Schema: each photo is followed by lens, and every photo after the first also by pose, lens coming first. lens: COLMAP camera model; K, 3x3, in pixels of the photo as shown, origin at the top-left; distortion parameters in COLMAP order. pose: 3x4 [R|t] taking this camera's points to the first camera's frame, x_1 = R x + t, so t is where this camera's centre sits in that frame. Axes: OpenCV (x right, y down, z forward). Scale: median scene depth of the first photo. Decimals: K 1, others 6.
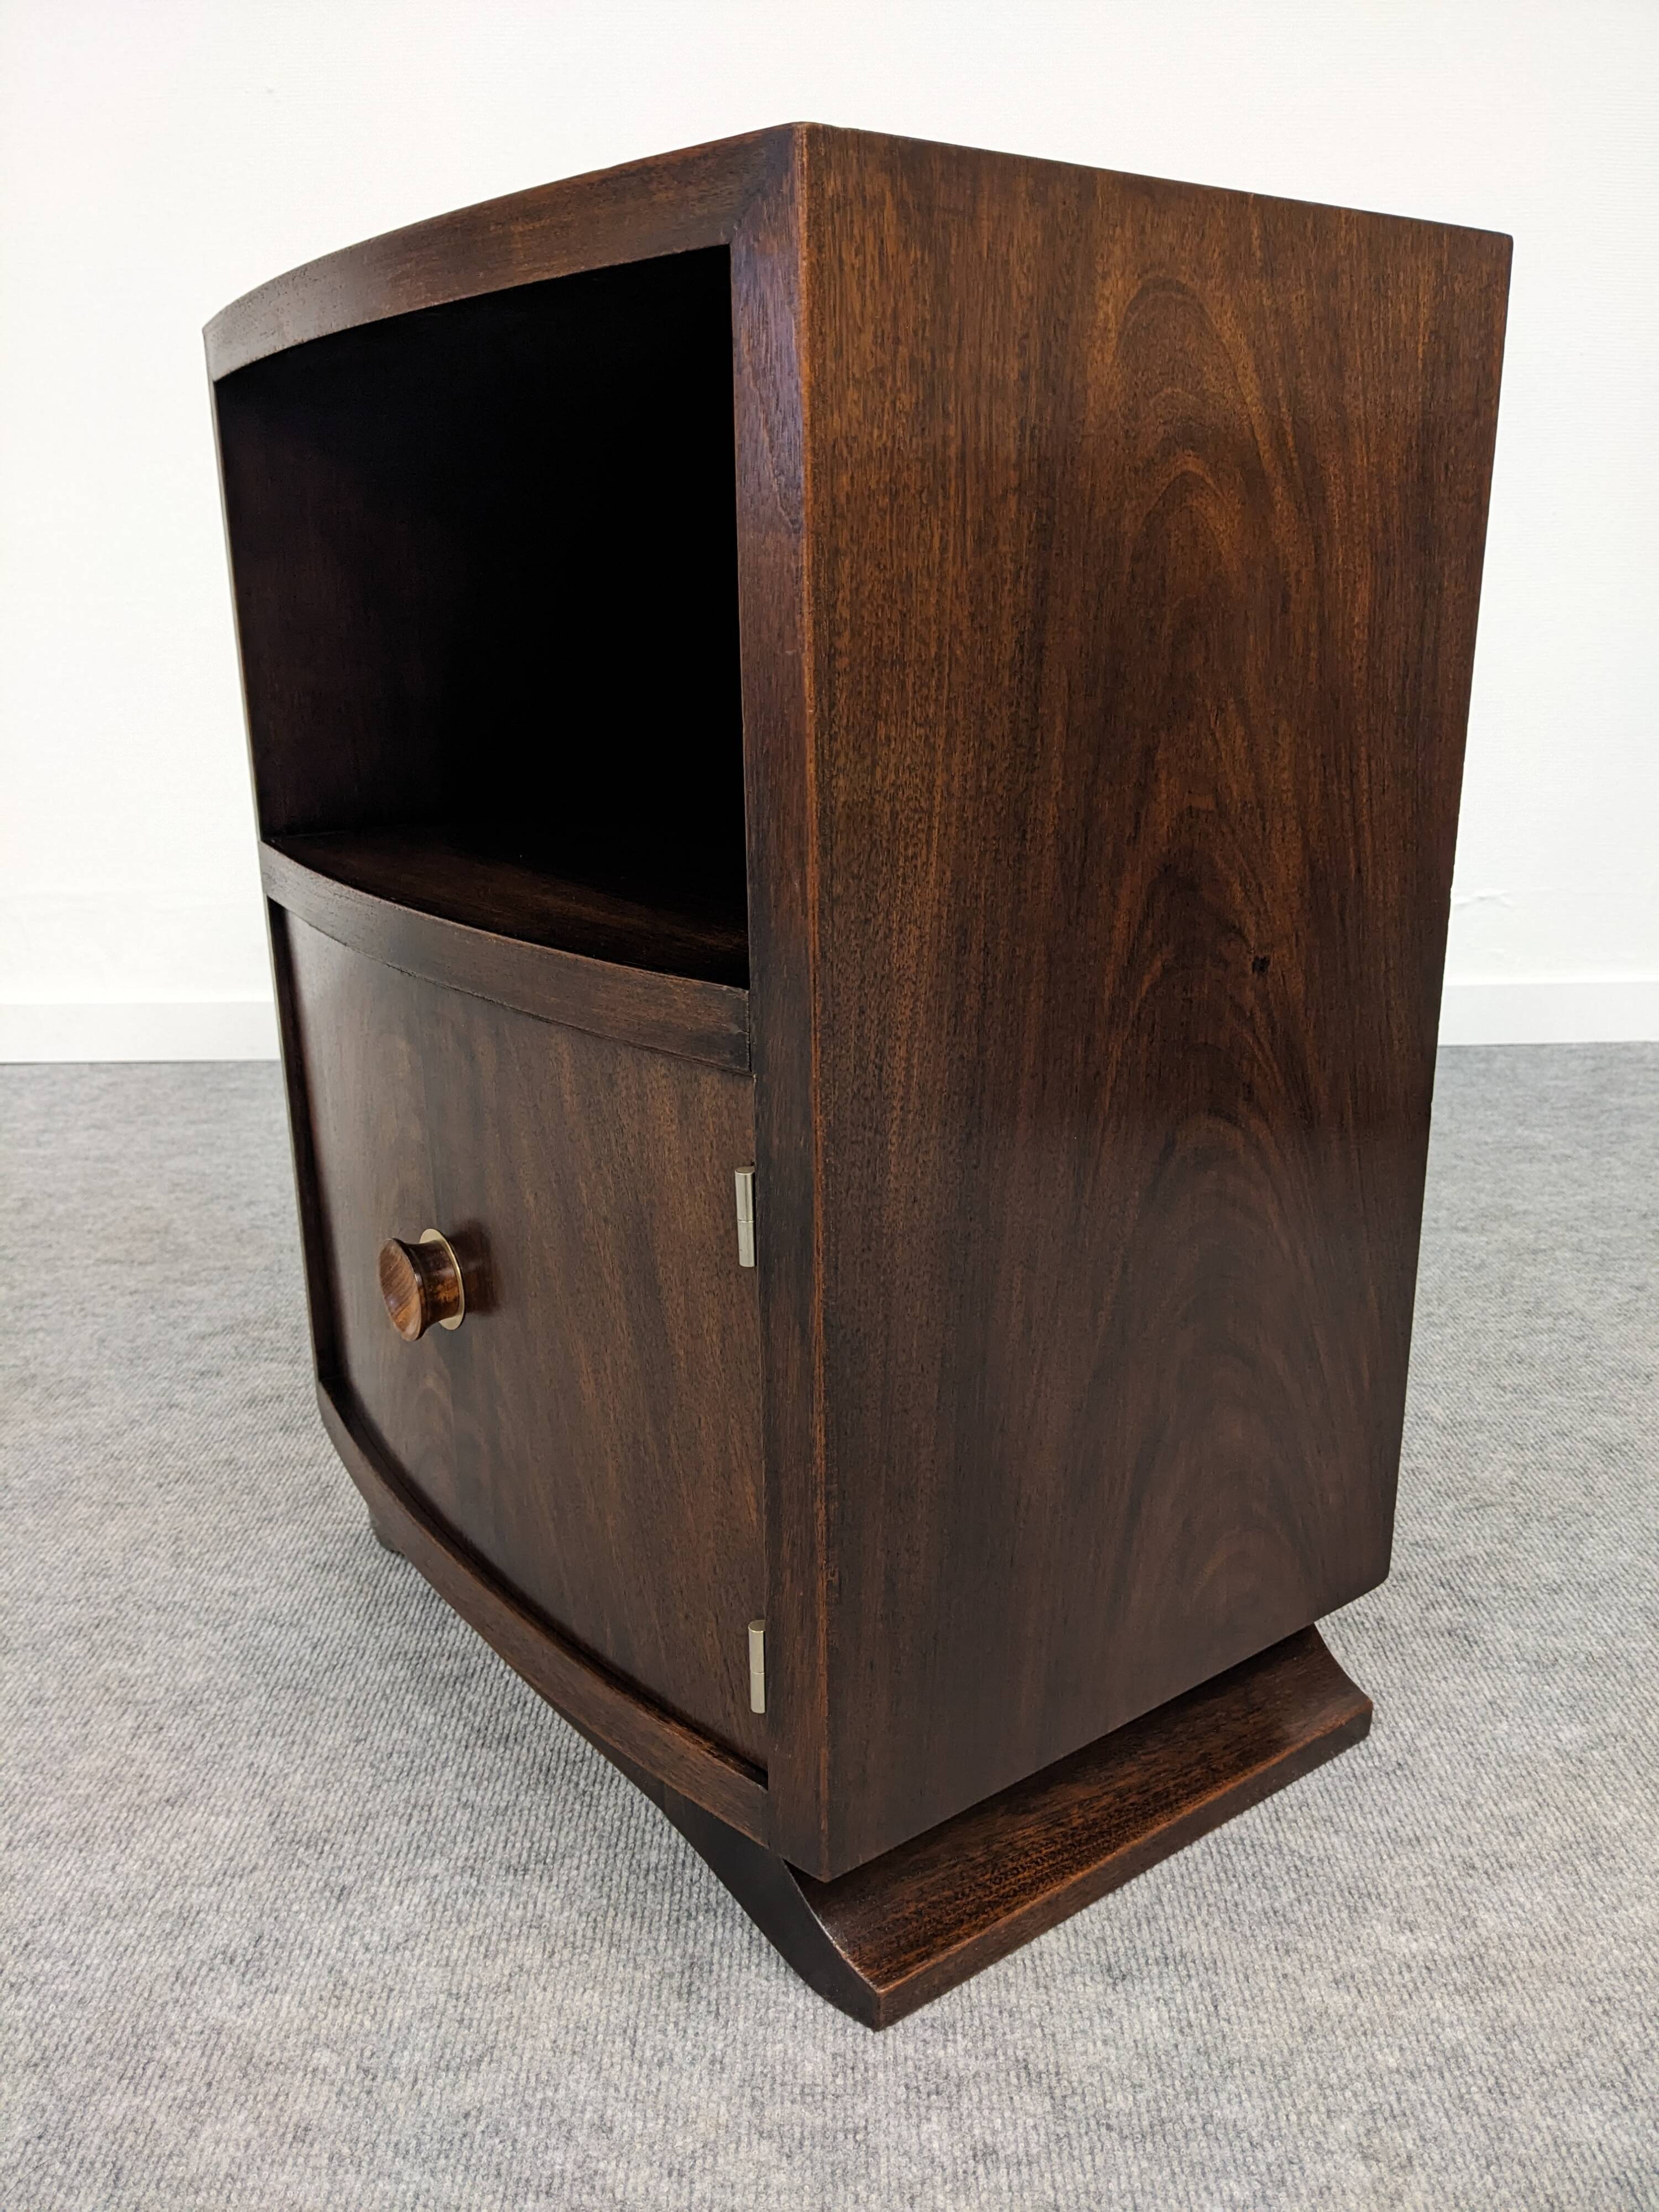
lens RADIAL K [[1779.2, 0, 813.0], [0, 1779.2, 1126.6], [0, 0, 1]] dist [0.035850, -0.074598]
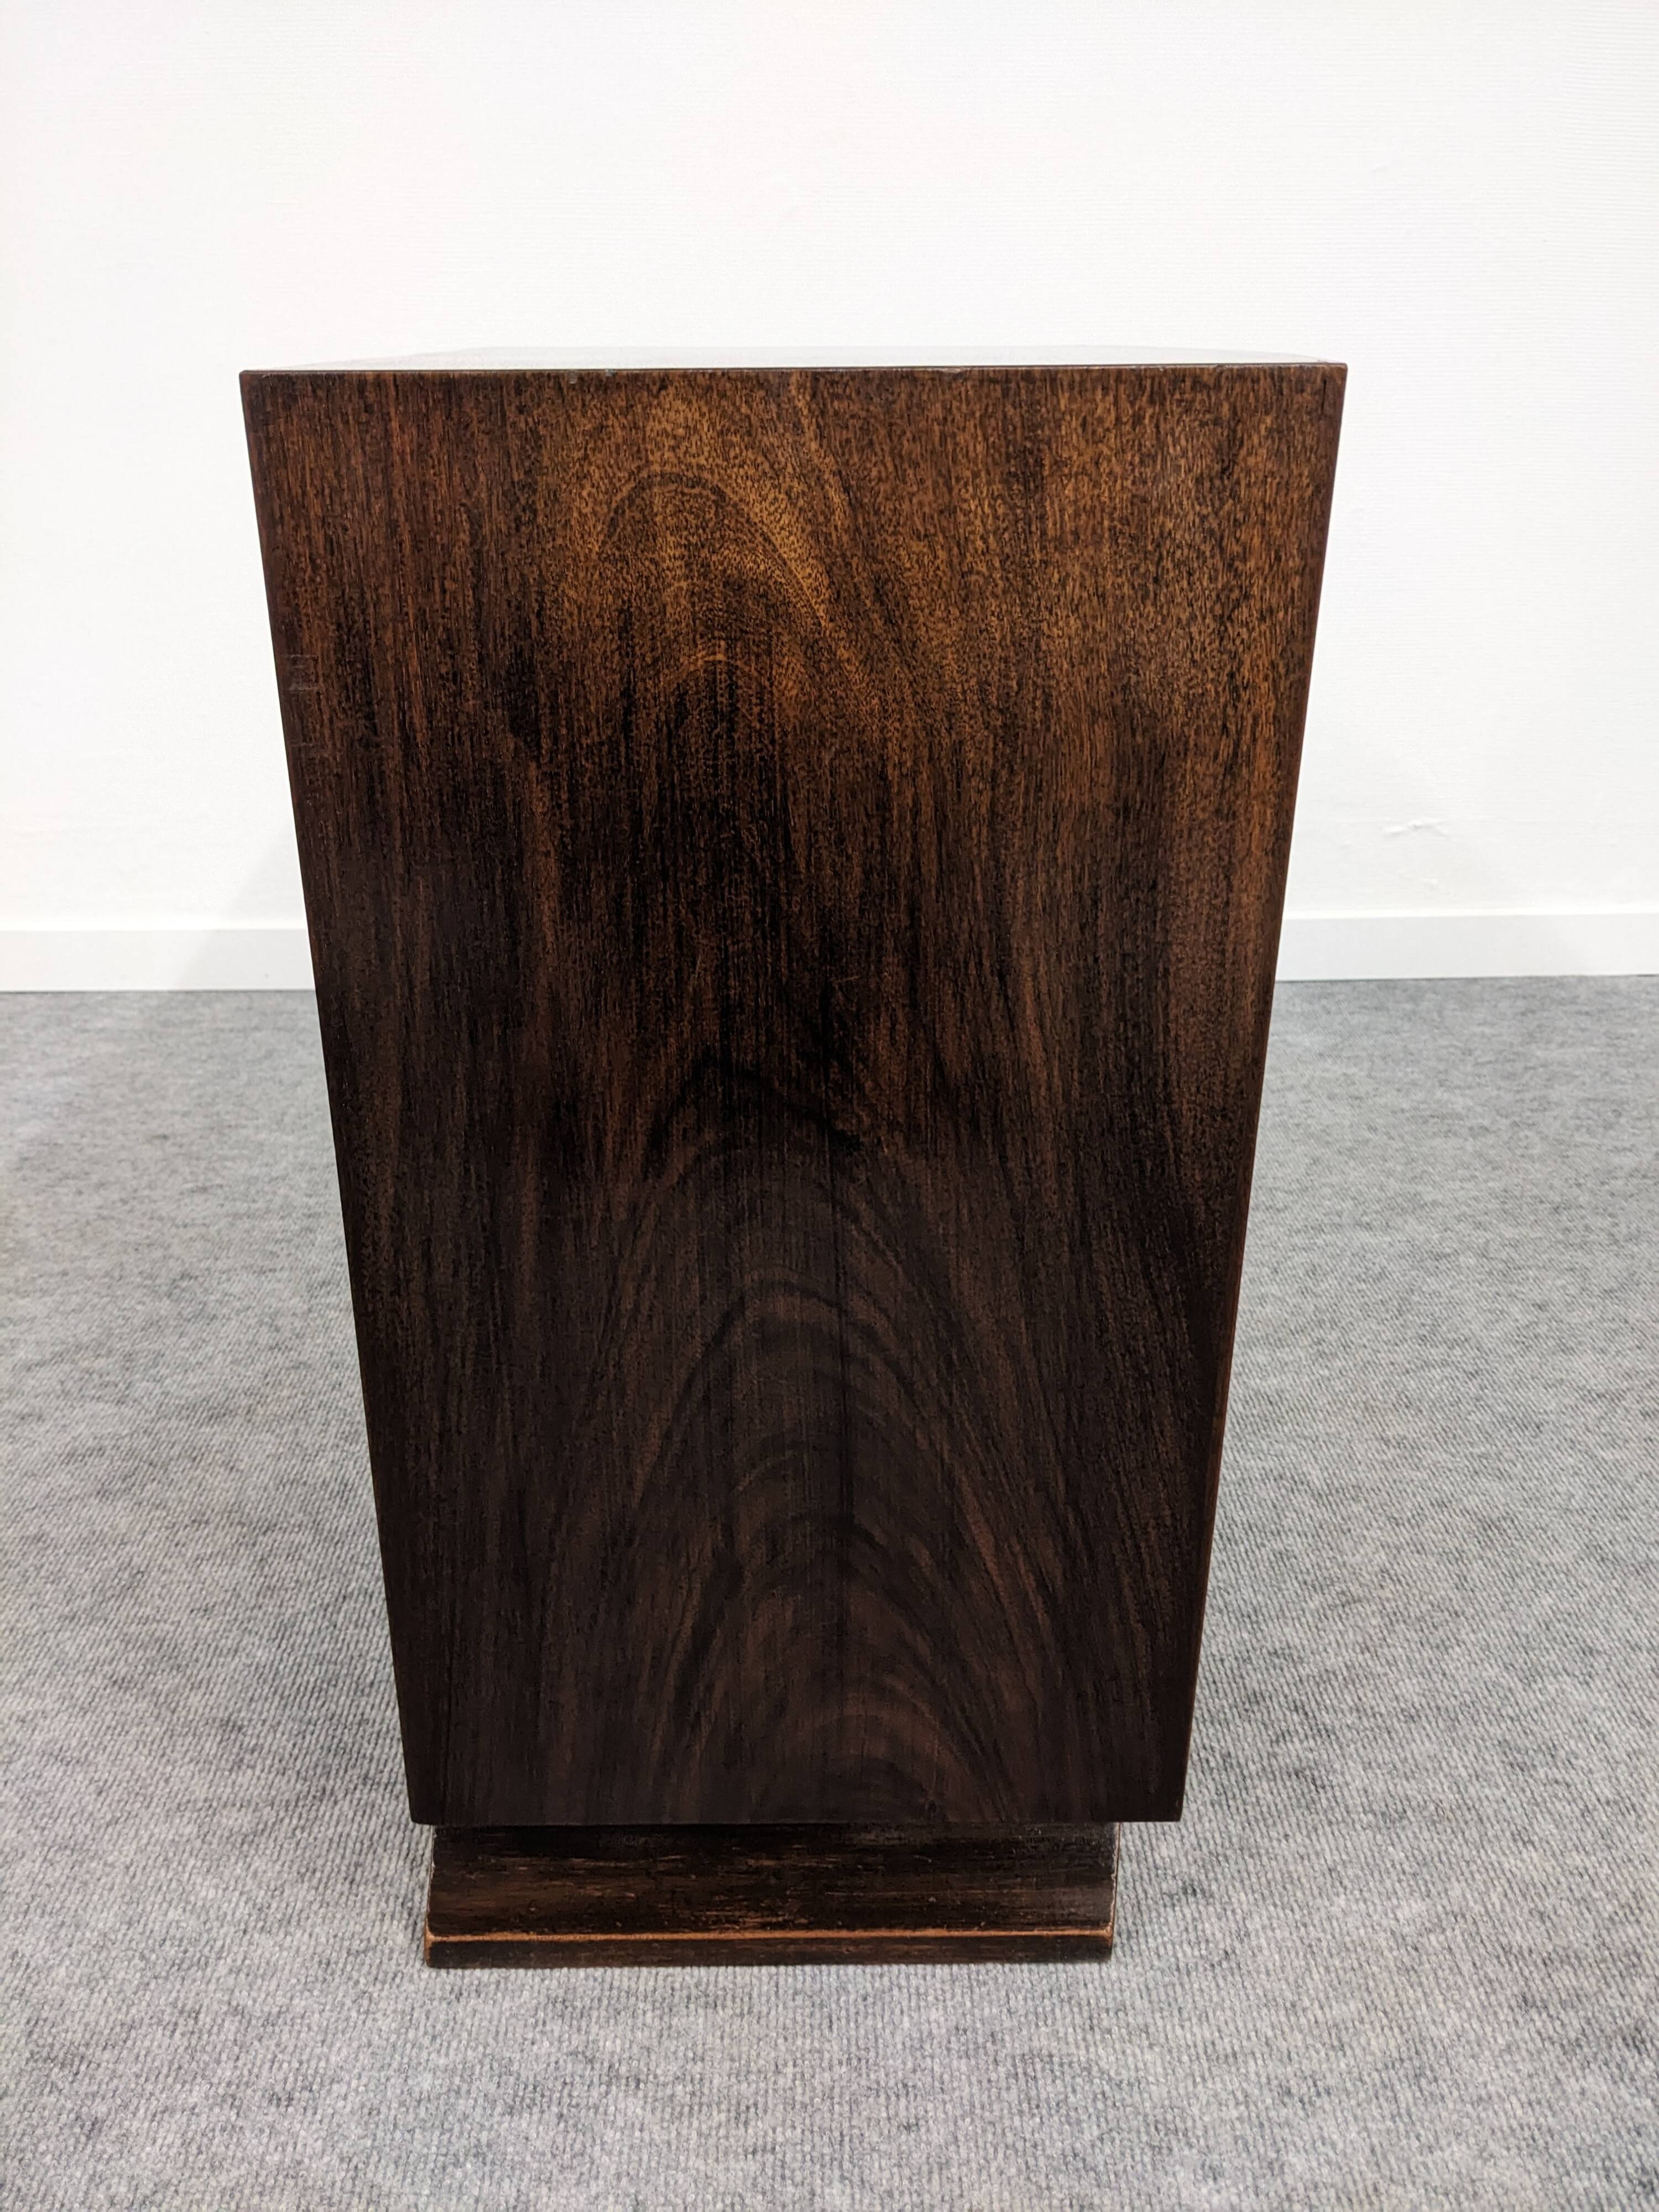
lens RADIAL K [[1779.2, 0, 812.5], [0, 1779.2, 1092.3], [0, 0, 1]] dist [0.035850, -0.074598]
pose [[0.999889, 0.002762, 0.014663, 0.083971], [-0.004222, 0.994928, 0.100505, -0.175643], [-0.014311, -0.100556, 0.994828, 0.093432]]
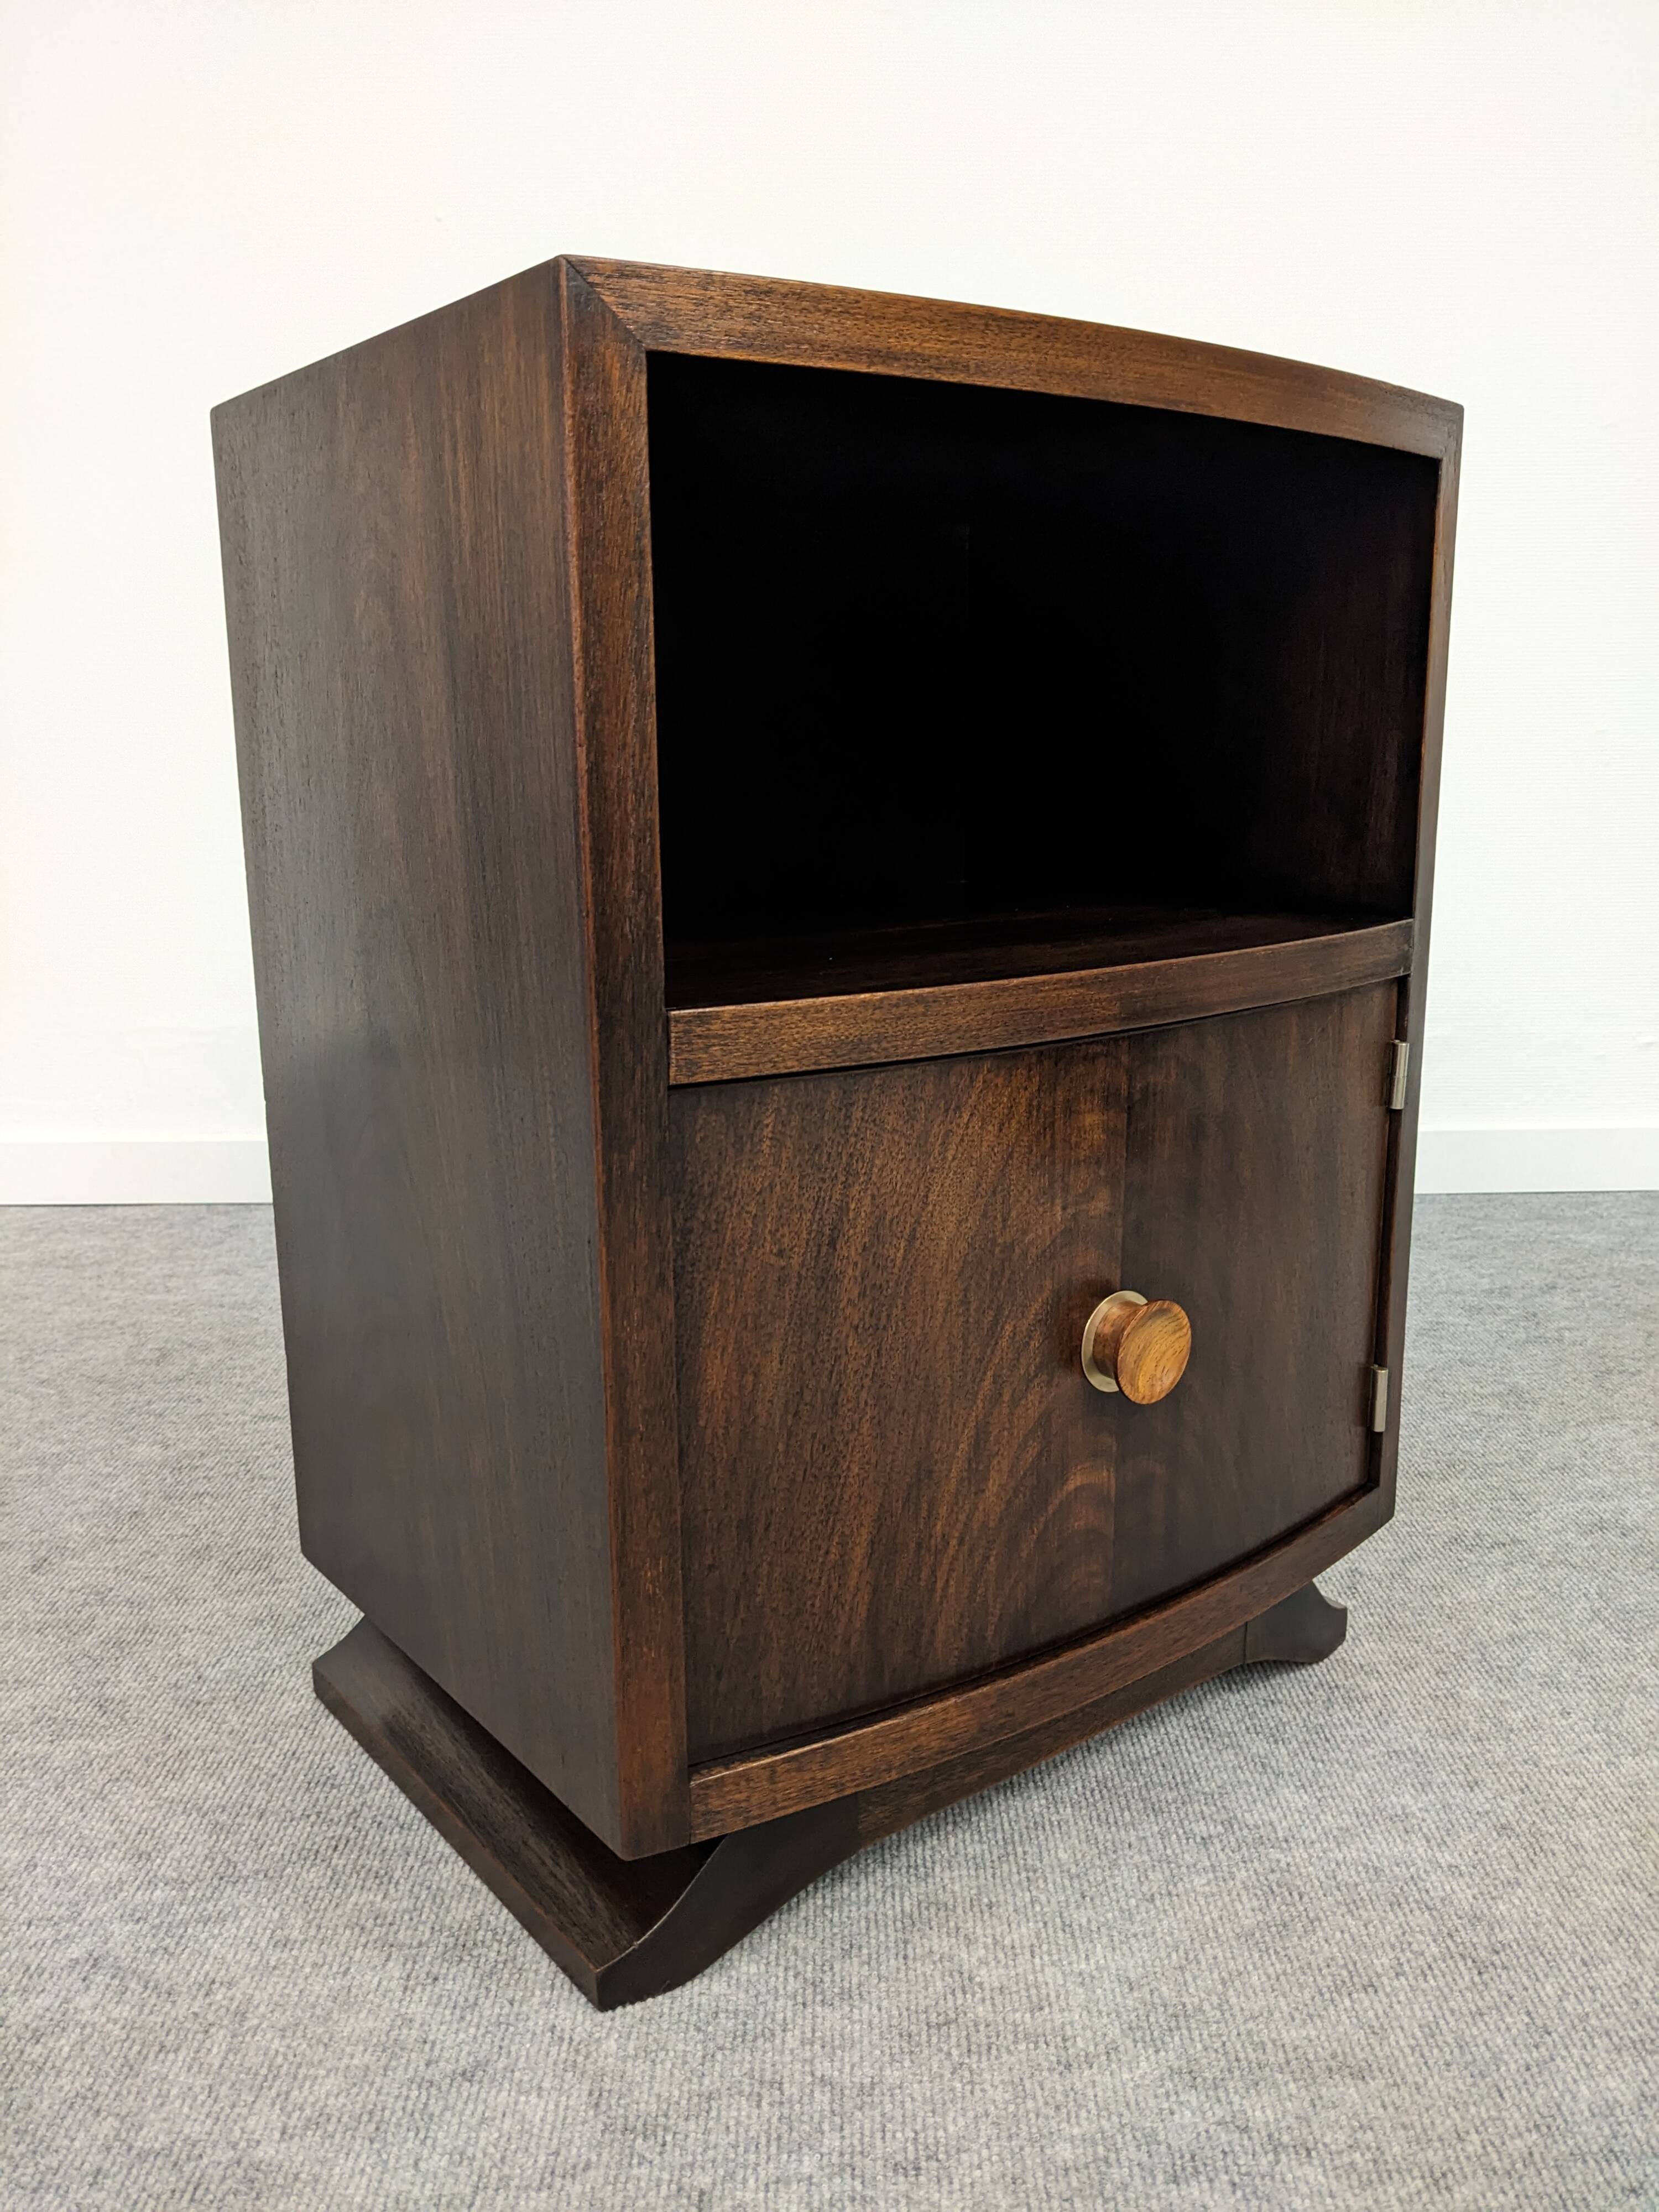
lens RADIAL K [[1779.2, 0, 825.3], [0, 1779.2, 1108.2], [0, 0, 1]] dist [0.035850, -0.074598]
pose [[0.999988, 0.003346, 0.003525, -0.173994], [-0.002995, 0.995459, -0.095145, 0.005771], [-0.003827, 0.095134, 0.995457, 0.111000]]
